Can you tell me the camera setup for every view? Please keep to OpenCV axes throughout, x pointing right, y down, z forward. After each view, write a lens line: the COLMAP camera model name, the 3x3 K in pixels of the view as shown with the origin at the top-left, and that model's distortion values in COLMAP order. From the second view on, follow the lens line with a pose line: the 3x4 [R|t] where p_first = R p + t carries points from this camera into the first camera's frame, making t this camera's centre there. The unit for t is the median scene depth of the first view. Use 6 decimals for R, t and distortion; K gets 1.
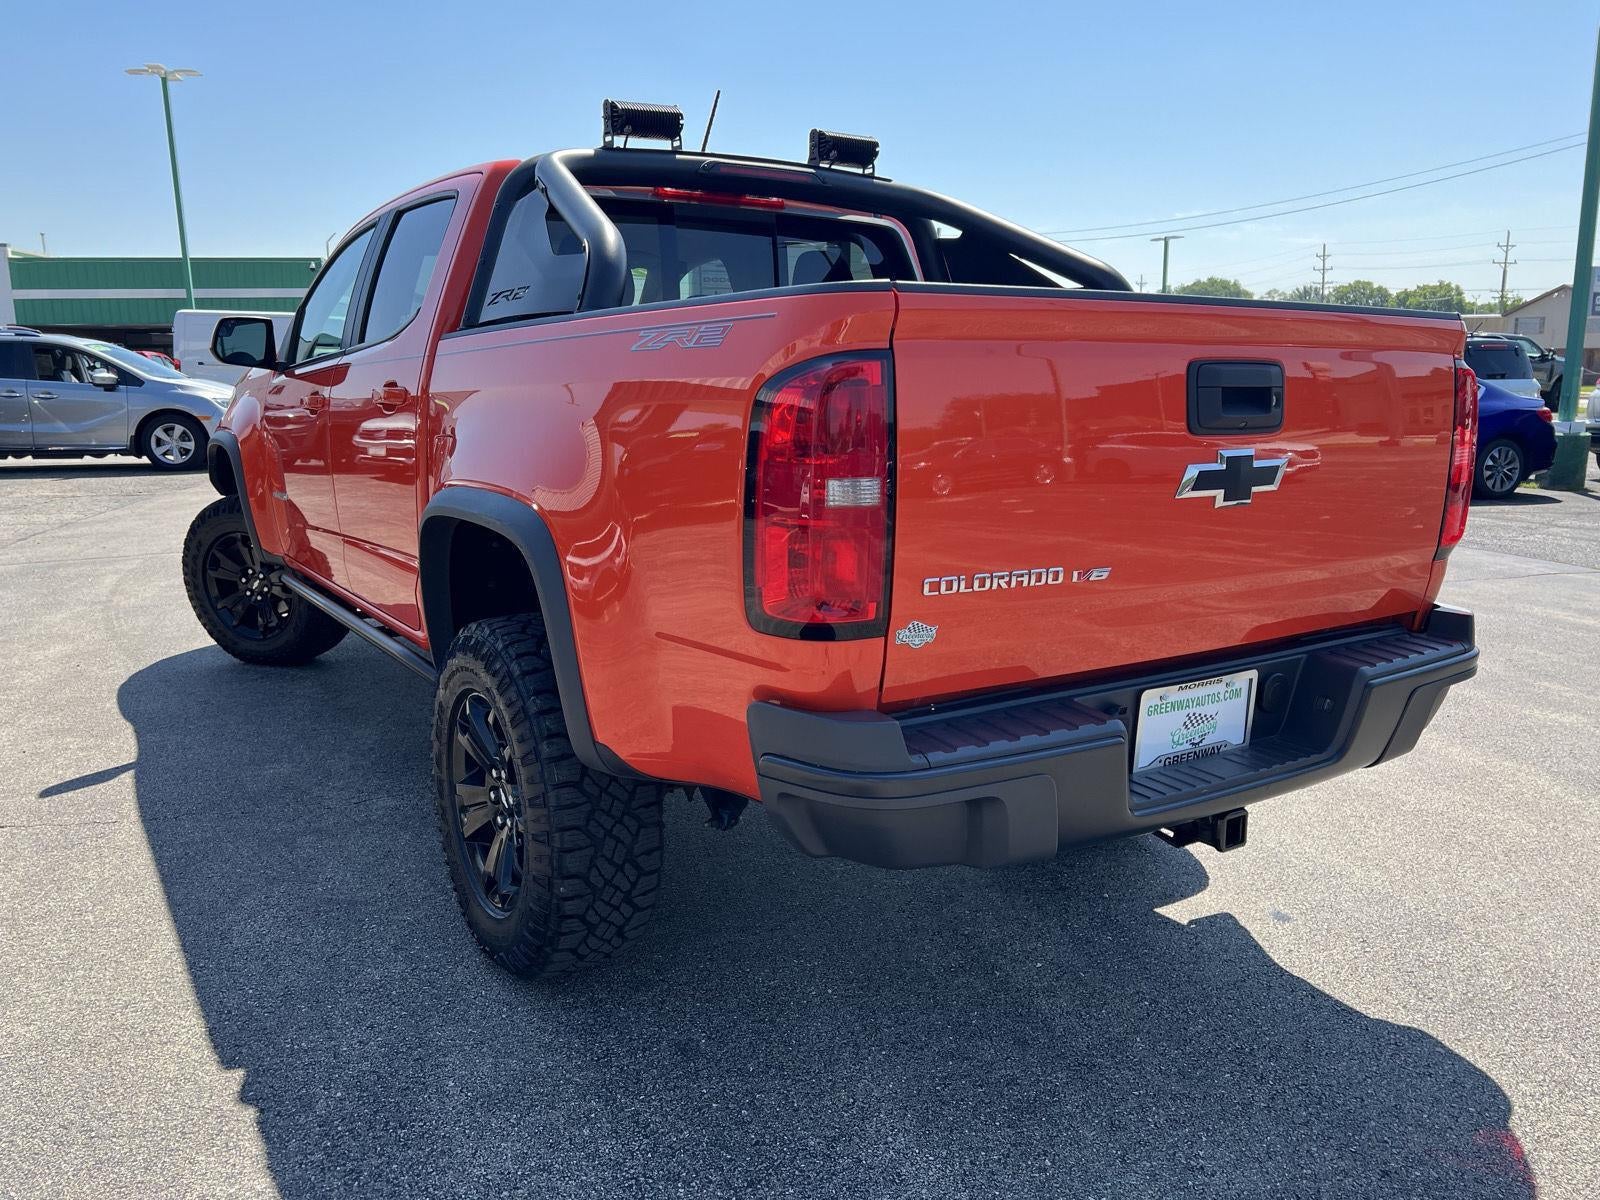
lens RADIAL K [[1193.2, 0, 788.1], [0, 1193.2, 626.9], [0, 0, 1]] dist [0.046719, -0.049351]
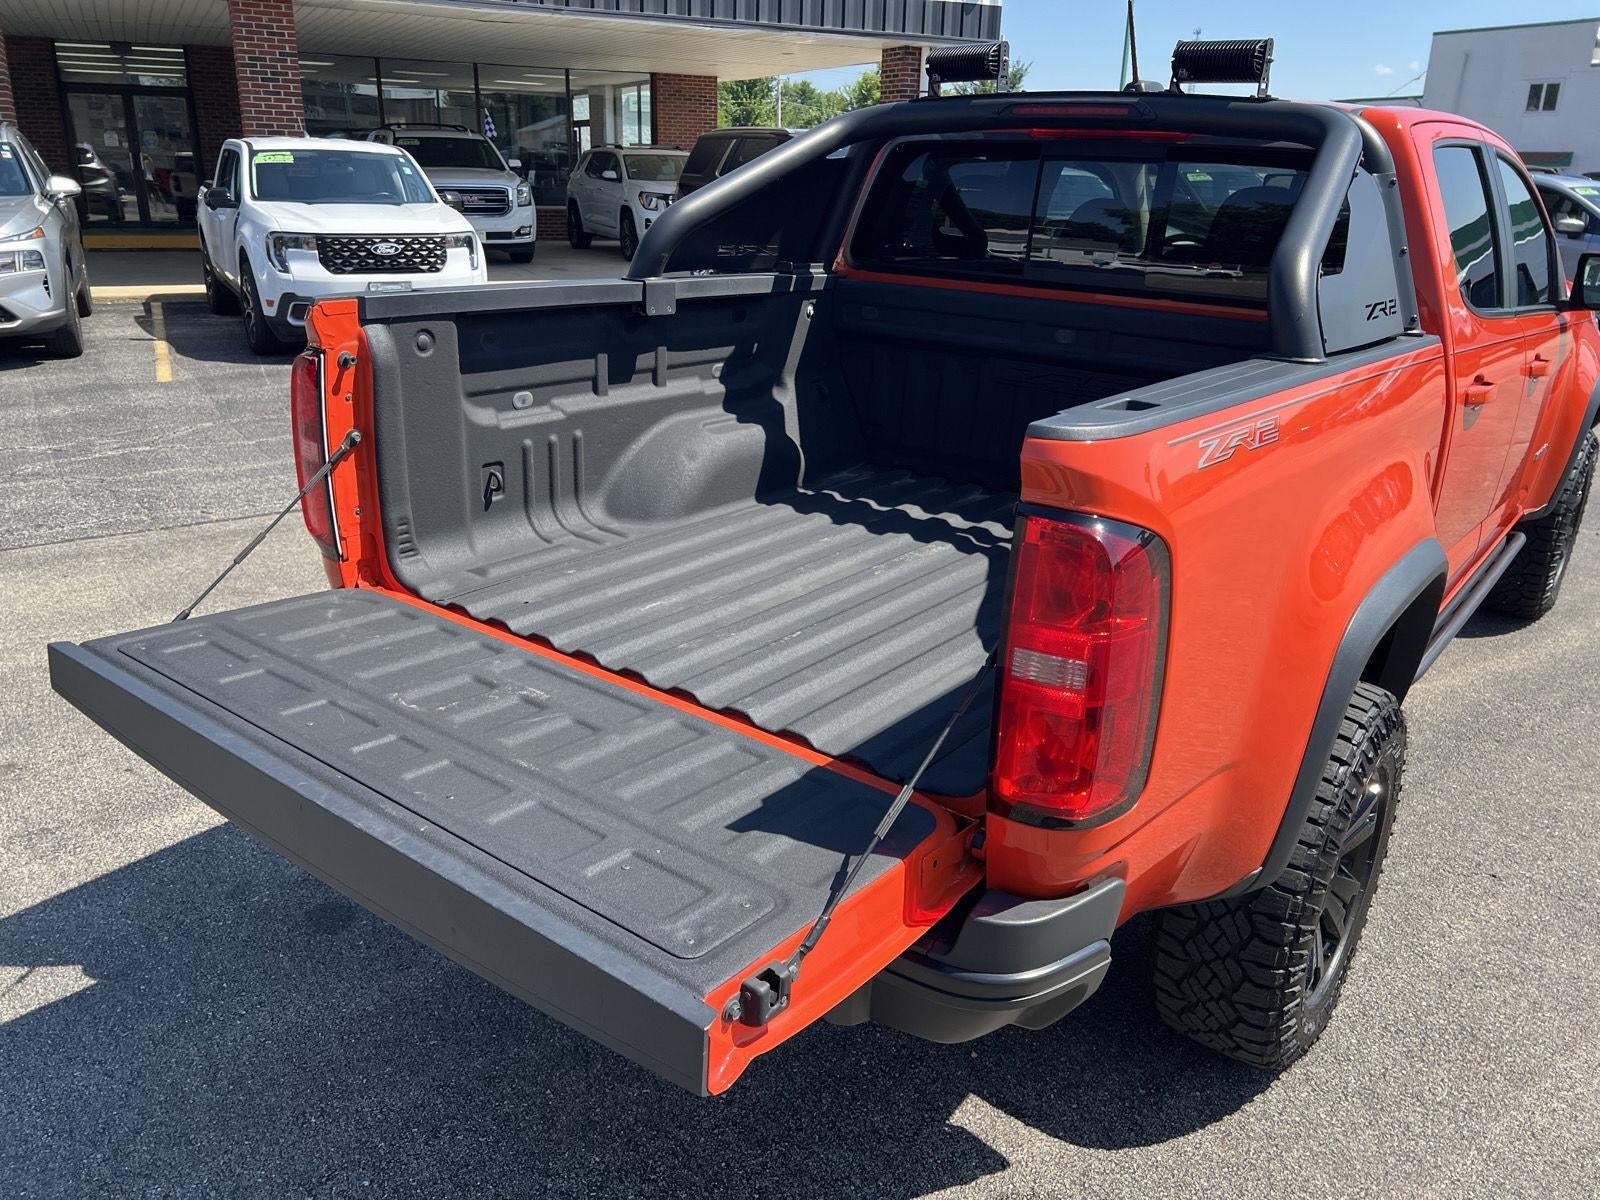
lens RADIAL K [[1193.2, 0, 793.0], [0, 1193.2, 608.7], [0, 0, 1]] dist [0.046719, -0.049351]
pose [[0.326978, 0.344796, -0.879887, 0.975590], [-0.229588, 0.932154, 0.279960, -0.294486], [0.916720, 0.110471, 0.383955, 0.647625]]
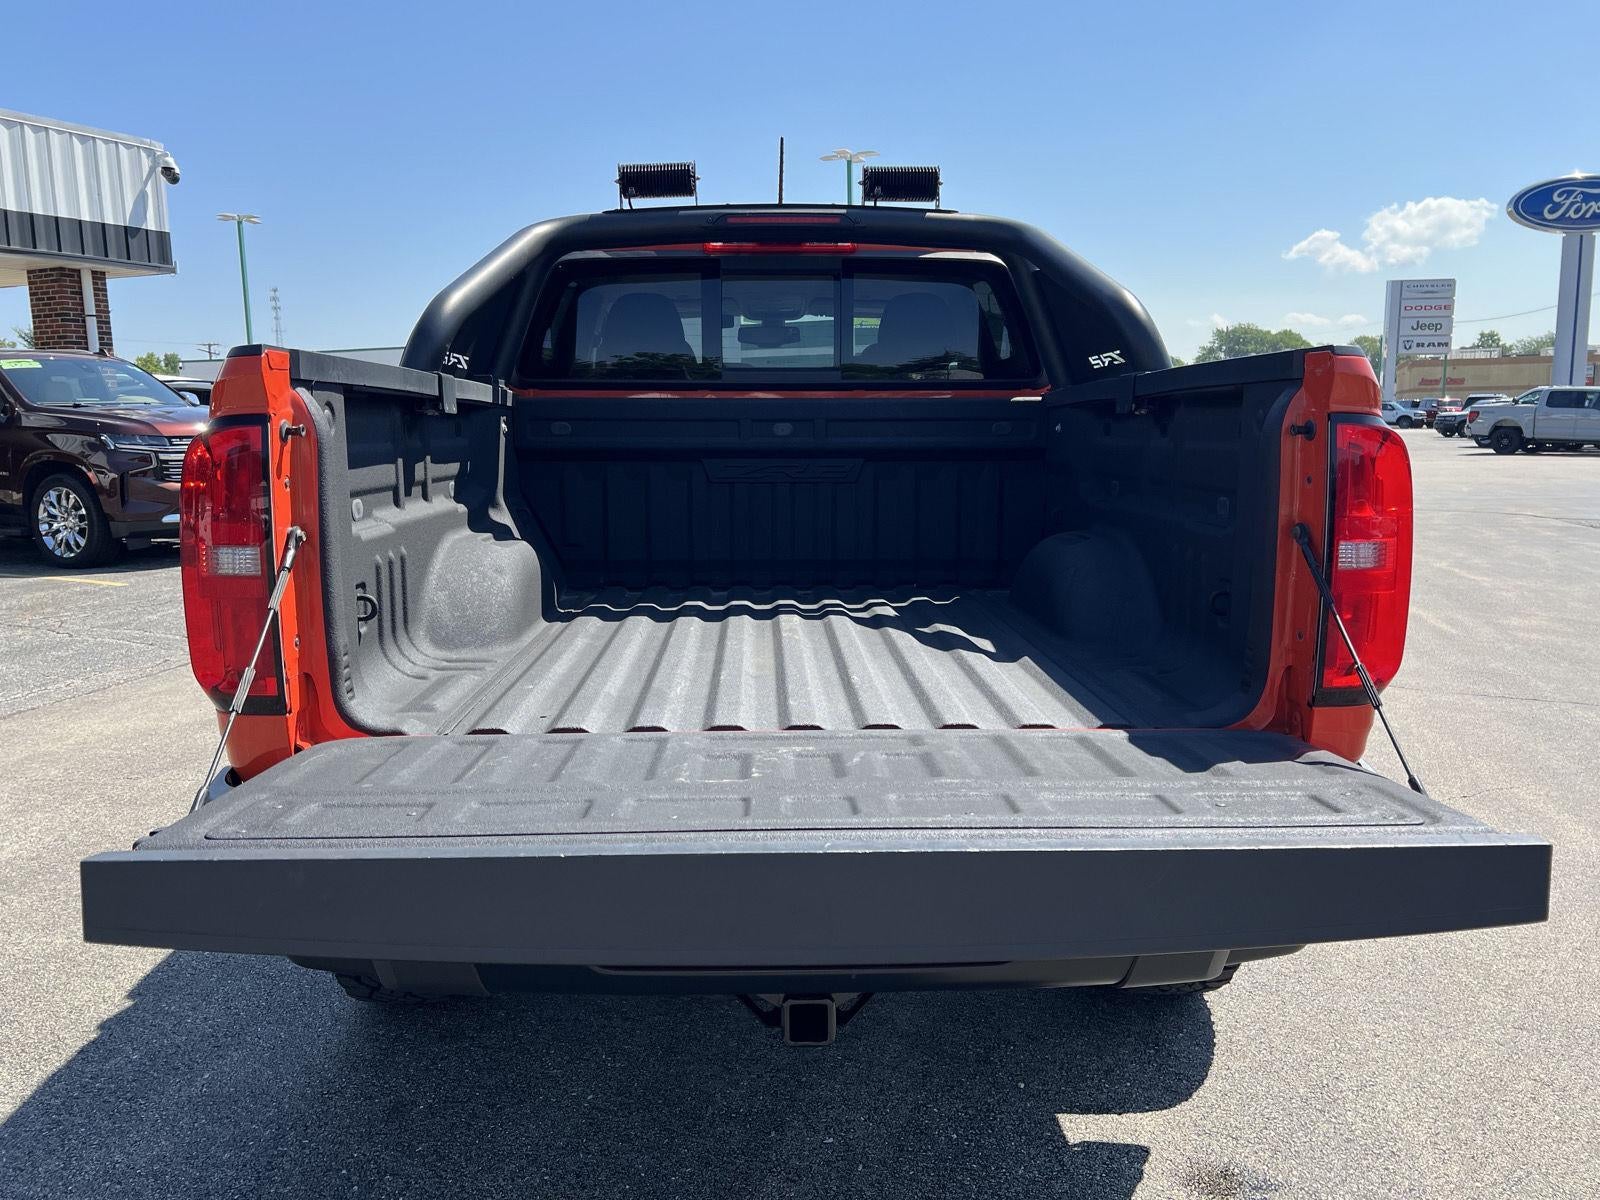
lens RADIAL K [[1193.2, 0, 792.5], [0, 1193.2, 604.1], [0, 0, 1]] dist [0.046719, -0.049351]
pose [[0.853539, 0.079612, -0.514911, 0.610188], [-0.105541, 0.994188, -0.021234, -0.068221], [0.510228, 0.072468, 0.856981, 0.261305]]
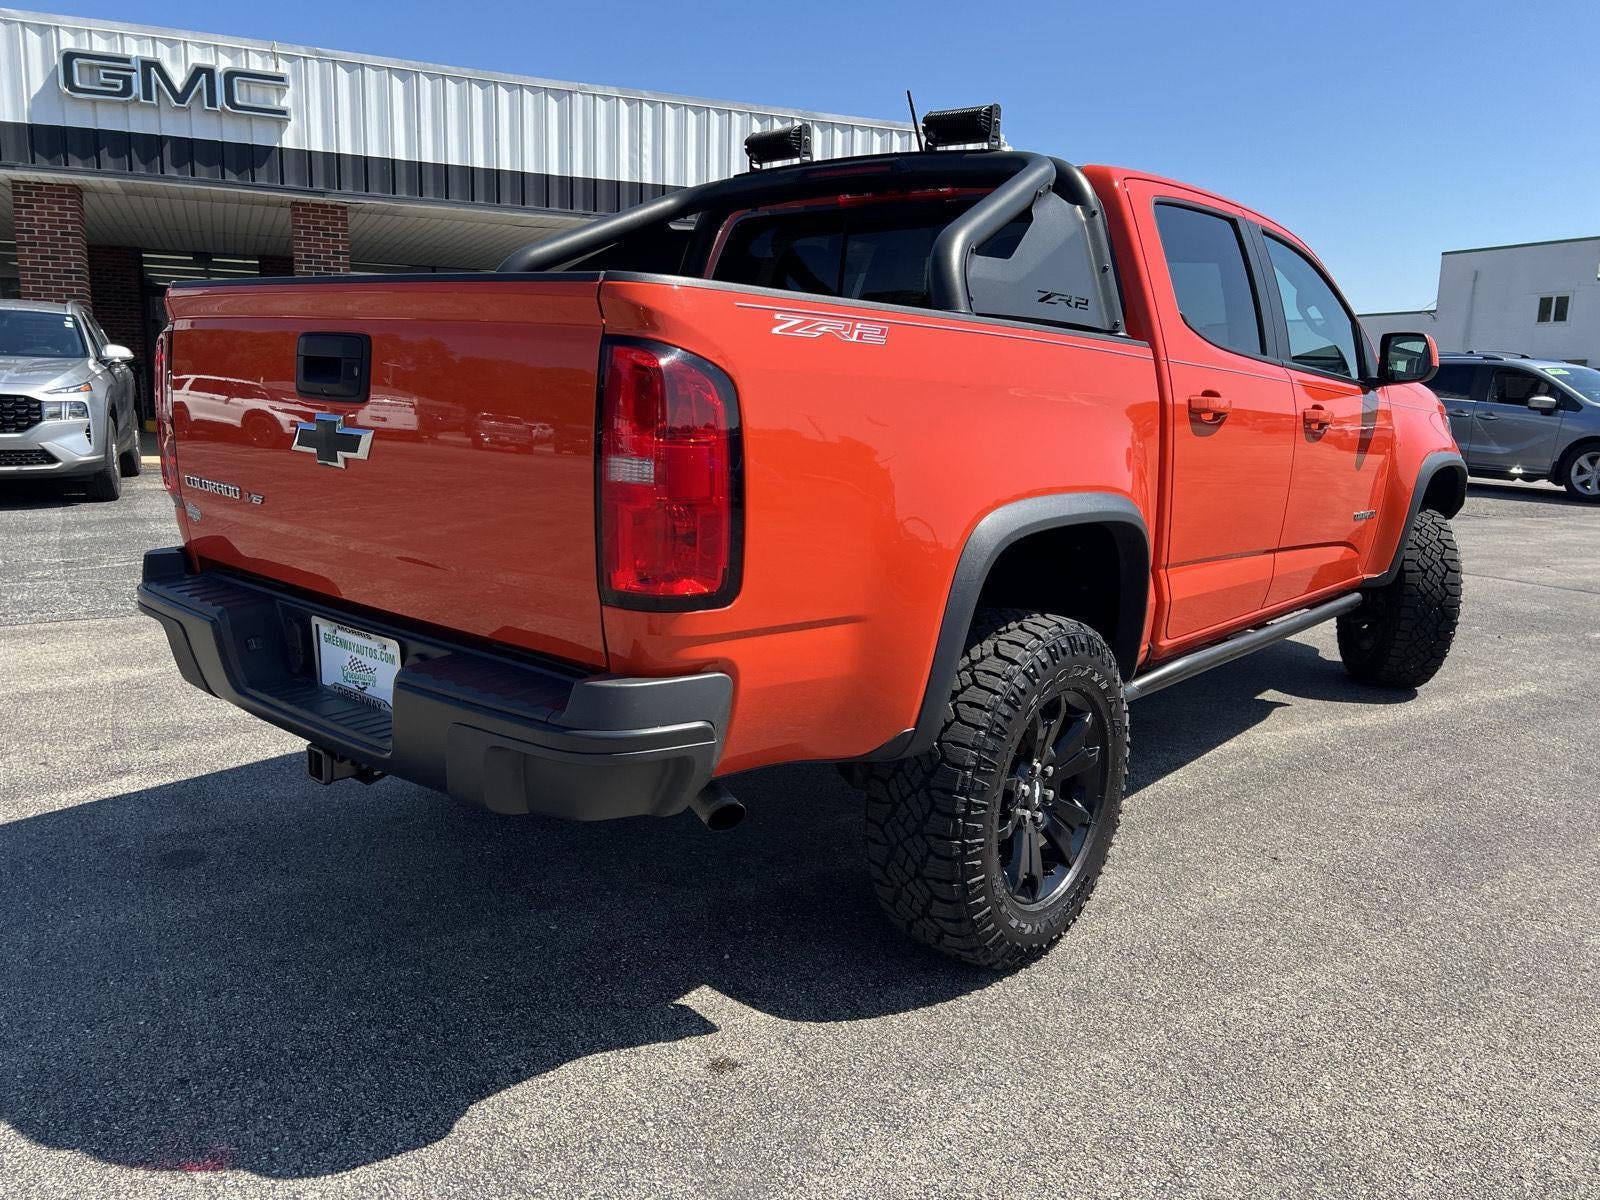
lens RADIAL K [[1193.2, 0, 802.9], [0, 1193.2, 625.8], [0, 0, 1]] dist [0.046719, -0.049351]
pose [[0.292386, 0.206744, -0.933685, 1.236142], [-0.230859, 0.962734, 0.140882, -0.171397], [0.928017, 0.174357, 0.329218, 0.851119]]
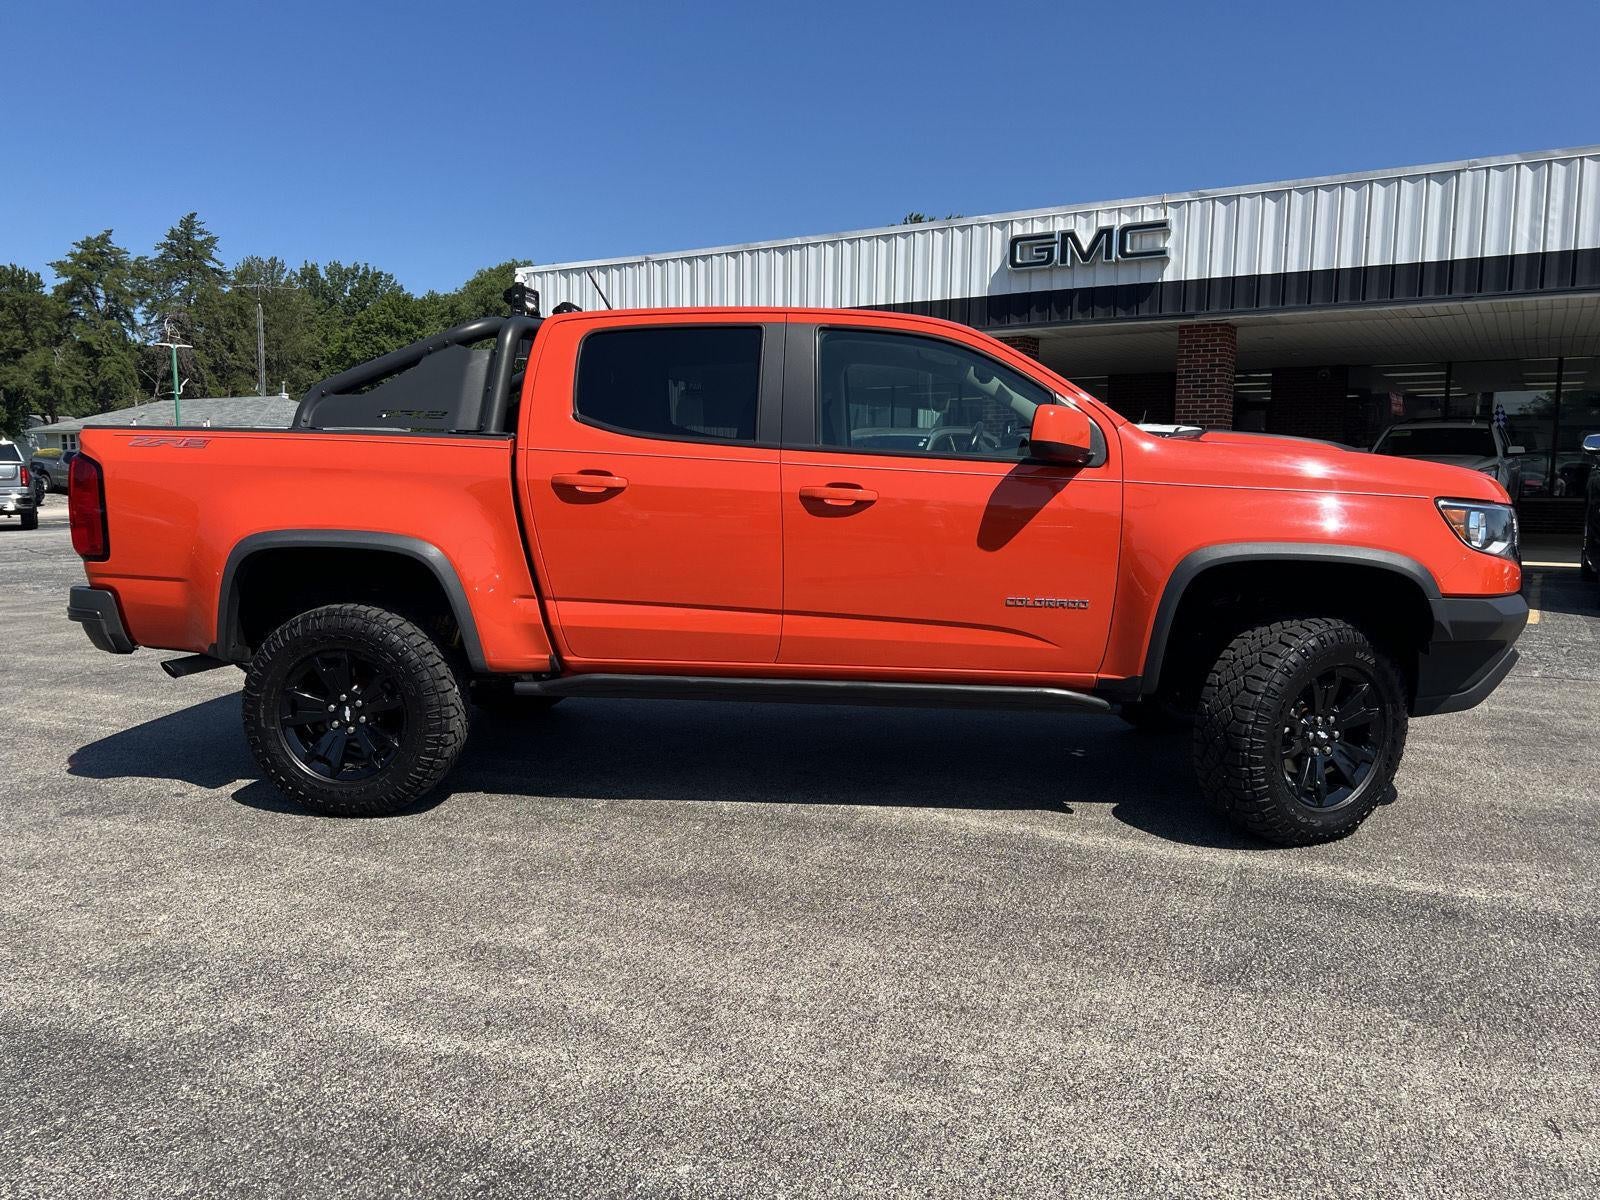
lens RADIAL K [[1193.2, 0, 816.4], [0, 1193.2, 650.5], [0, 0, 1]] dist [0.046719, -0.049351]
pose [[-0.627731, 0.123282, -0.768606, 1.235833], [-0.166154, 0.943405, 0.287019, -0.615727], [0.760491, 0.307878, -0.571721, 2.852817]]
